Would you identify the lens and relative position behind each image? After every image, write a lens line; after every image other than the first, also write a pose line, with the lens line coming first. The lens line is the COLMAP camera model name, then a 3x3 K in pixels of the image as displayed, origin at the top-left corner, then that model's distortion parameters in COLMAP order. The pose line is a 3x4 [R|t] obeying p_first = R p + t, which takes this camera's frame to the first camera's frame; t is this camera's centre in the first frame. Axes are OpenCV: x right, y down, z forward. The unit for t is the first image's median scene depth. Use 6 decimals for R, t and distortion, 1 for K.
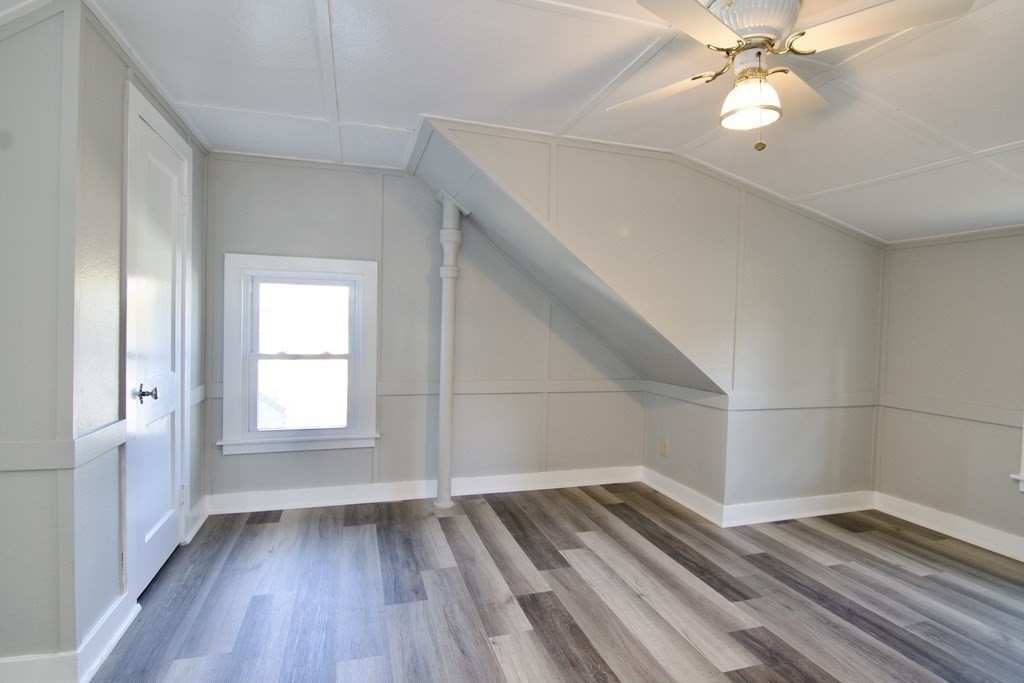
lens RADIAL K [[498.5, 0, 506.6], [0, 498.5, 335.2], [0, 0, 1]] dist [-0.013062, -0.003662]
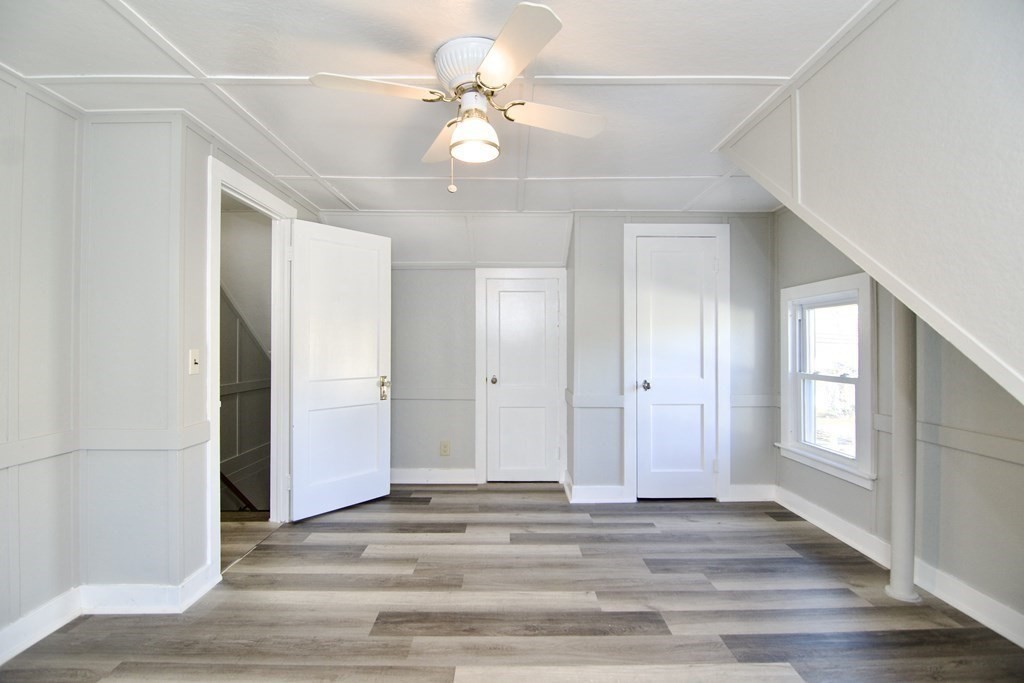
lens RADIAL K [[498.5, 0, 509.7], [0, 498.5, 344.8], [0, 0, 1]] dist [-0.013062, -0.003662]
pose [[-0.295475, -0.018040, -0.955180, 0.845066], [-0.008020, 0.999833, -0.016402, -0.002964], [0.955317, 0.002814, -0.295570, 0.779826]]
